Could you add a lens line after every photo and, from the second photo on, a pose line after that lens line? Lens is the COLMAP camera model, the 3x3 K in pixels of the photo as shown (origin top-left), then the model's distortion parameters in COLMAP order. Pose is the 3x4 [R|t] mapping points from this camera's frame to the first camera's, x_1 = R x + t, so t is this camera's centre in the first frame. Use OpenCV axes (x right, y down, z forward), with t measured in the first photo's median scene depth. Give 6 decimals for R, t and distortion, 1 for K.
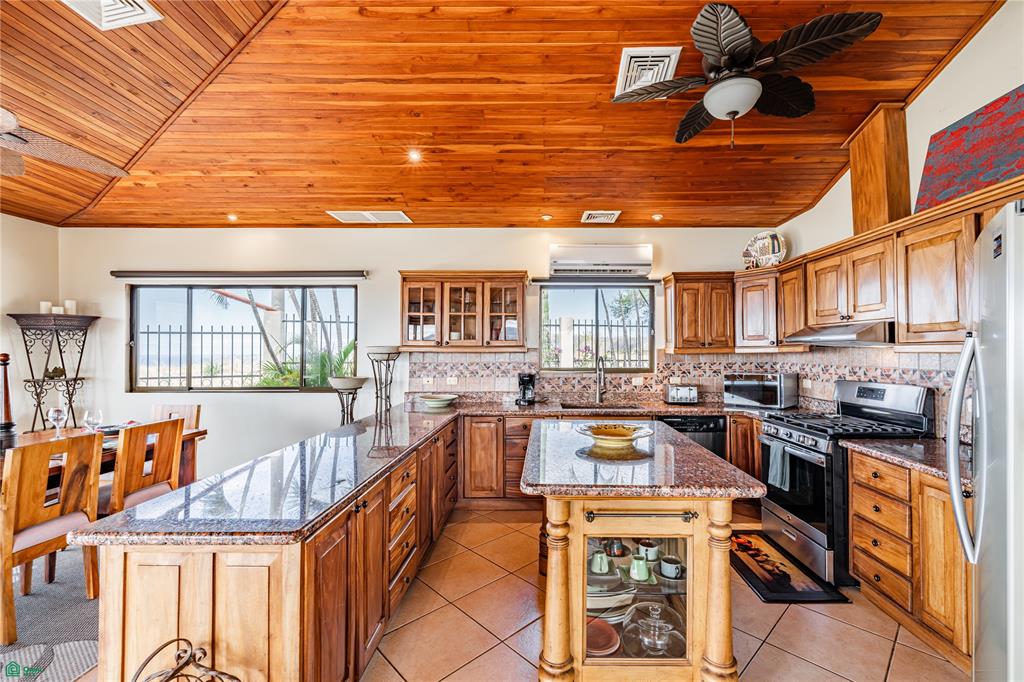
lens RADIAL K [[418.0, 0, 536.4], [0, 418.0, 341.6], [0, 0, 1]] dist [0.001258, 0.000062]
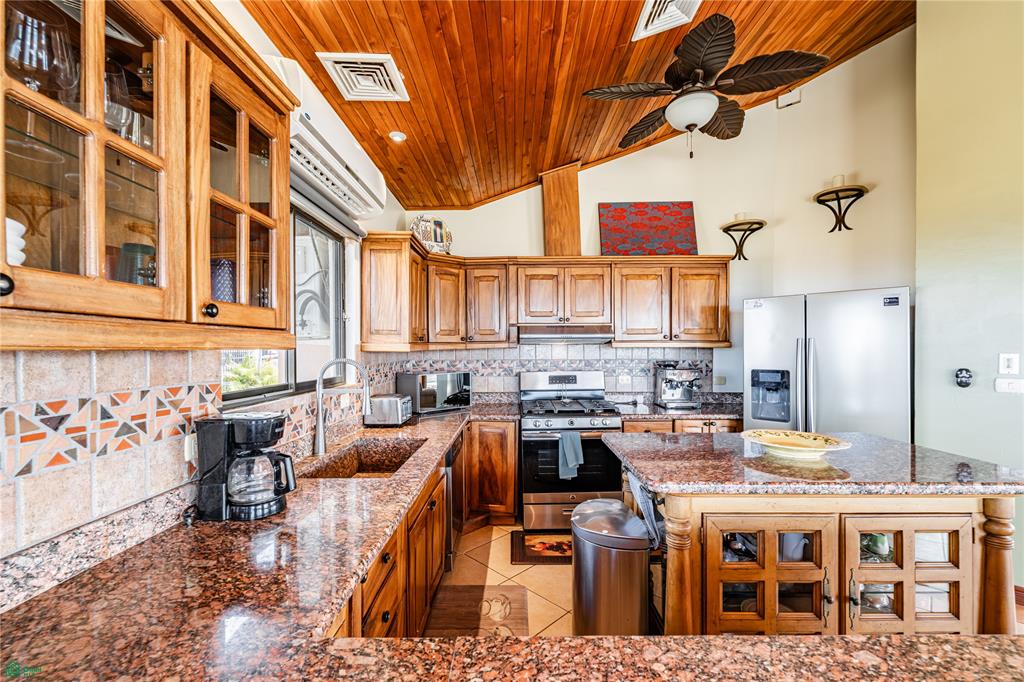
lens RADIAL K [[421.3, 0, 509.4], [0, 421.3, 351.8], [0, 0, 1]] dist [0.001020, 0.000134]
pose [[-0.002282, -0.004577, 0.999987, -0.363862], [-0.012964, 0.999906, 0.004547, 0.024573], [-0.999913, -0.012954, -0.002341, 0.846025]]
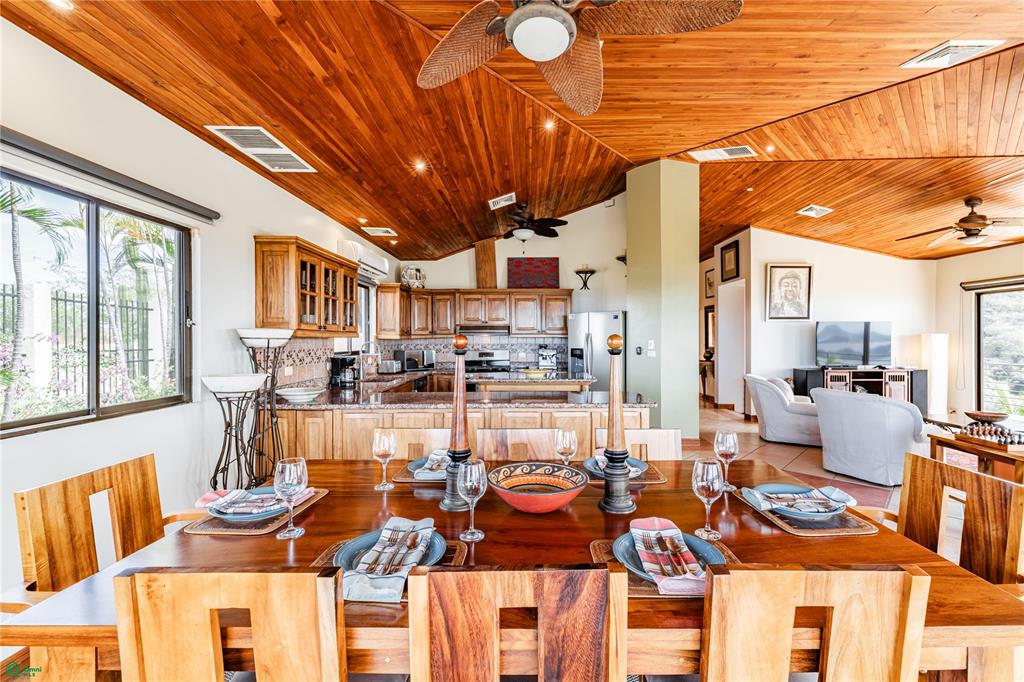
lens RADIAL K [[433.1, 0, 531.8], [0, 433.1, 341.3], [0, 0, 1]] dist [-0.000136, -0.000110]
pose [[-0.020099, -0.004726, 0.999787, -1.206236], [-0.014903, 0.999879, 0.004426, 0.023839], [-0.999687, -0.014811, -0.020167, 0.572704]]
